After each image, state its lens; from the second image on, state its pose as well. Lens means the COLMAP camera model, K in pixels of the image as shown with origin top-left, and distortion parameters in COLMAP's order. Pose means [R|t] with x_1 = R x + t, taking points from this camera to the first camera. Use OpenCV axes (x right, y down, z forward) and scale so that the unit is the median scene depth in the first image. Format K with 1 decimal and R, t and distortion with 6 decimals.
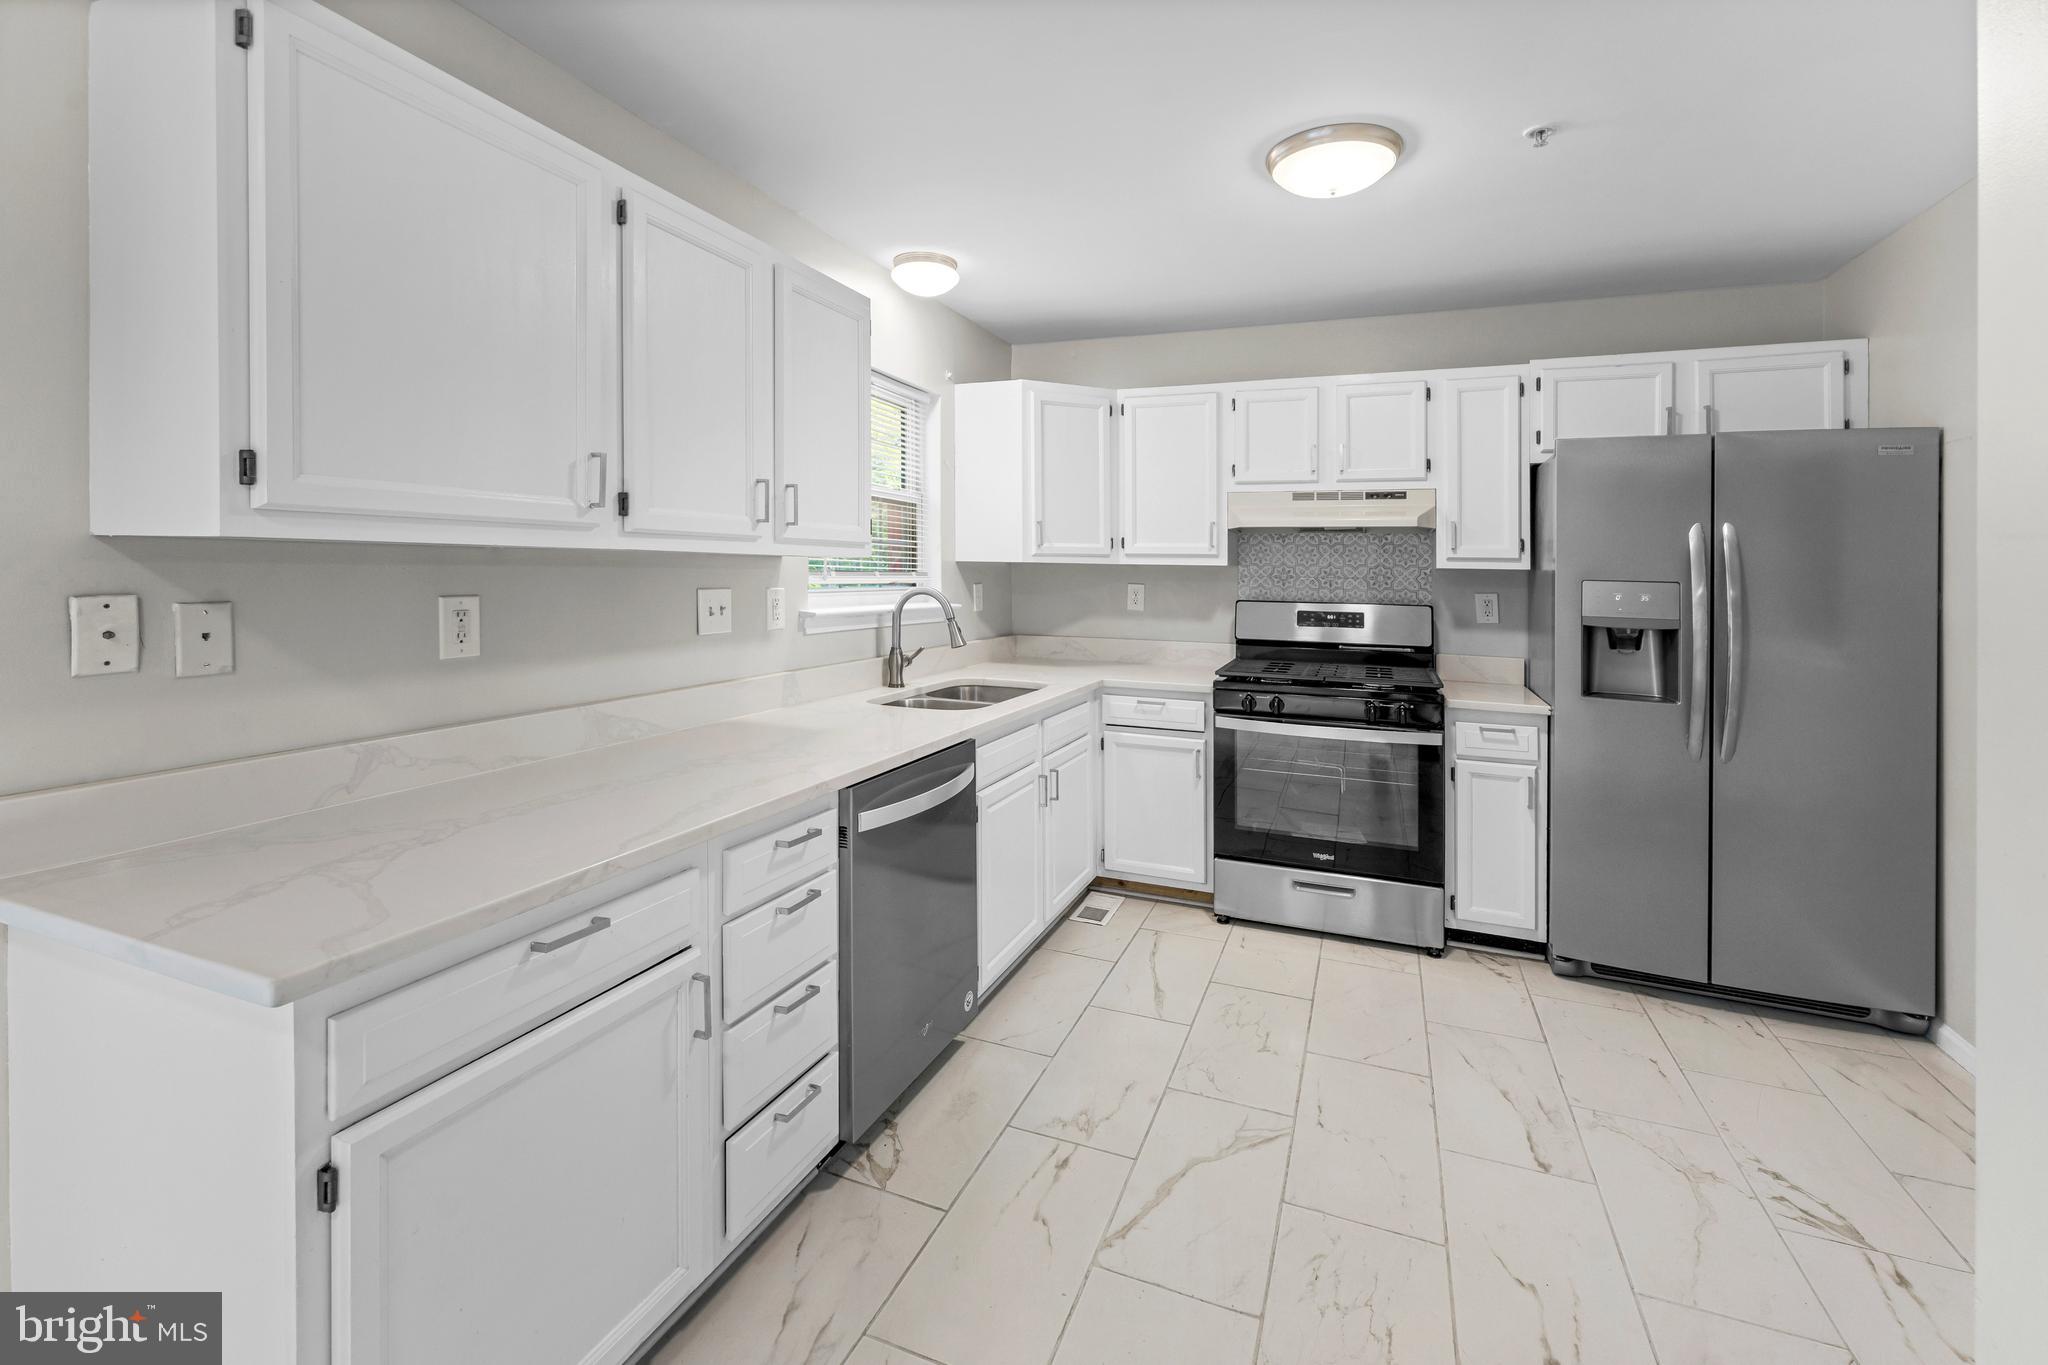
lens RADIAL K [[910.2, 0, 1022.6], [0, 910.2, 616.7], [0, 0, 1]] dist [-0.001299, 0.000719]
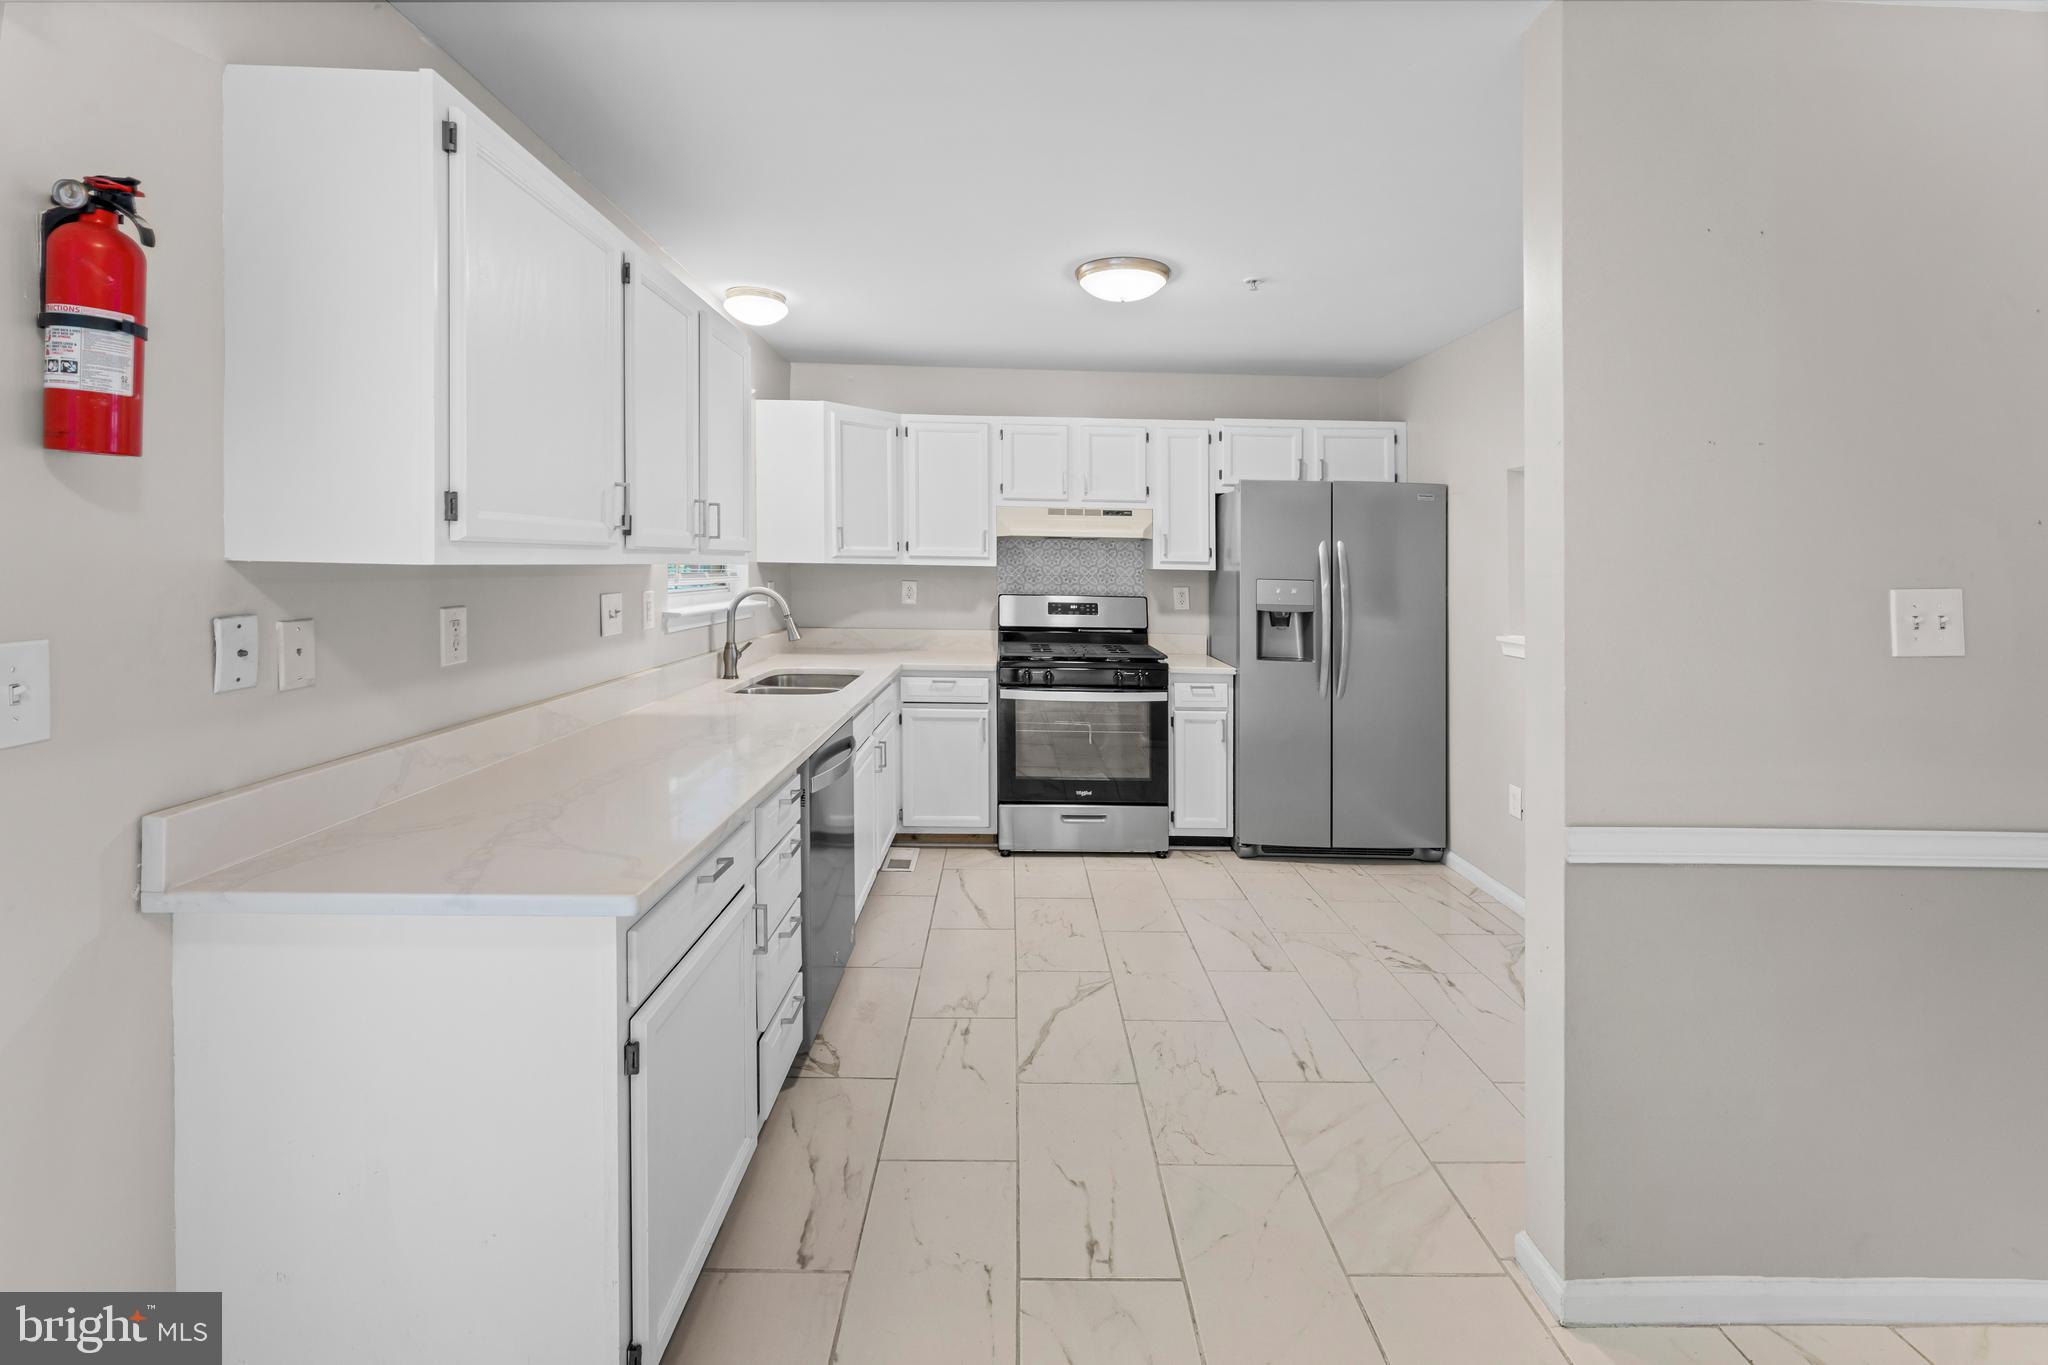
lens RADIAL K [[910.2, 0, 1022.6], [0, 910.2, 616.7], [0, 0, 1]] dist [-0.001299, 0.000719]
pose [[0.919282, -0.023169, 0.392917, -0.265398], [0.017452, 0.999684, 0.018118, -0.012075], [-0.393212, -0.009799, 0.919395, -0.159298]]
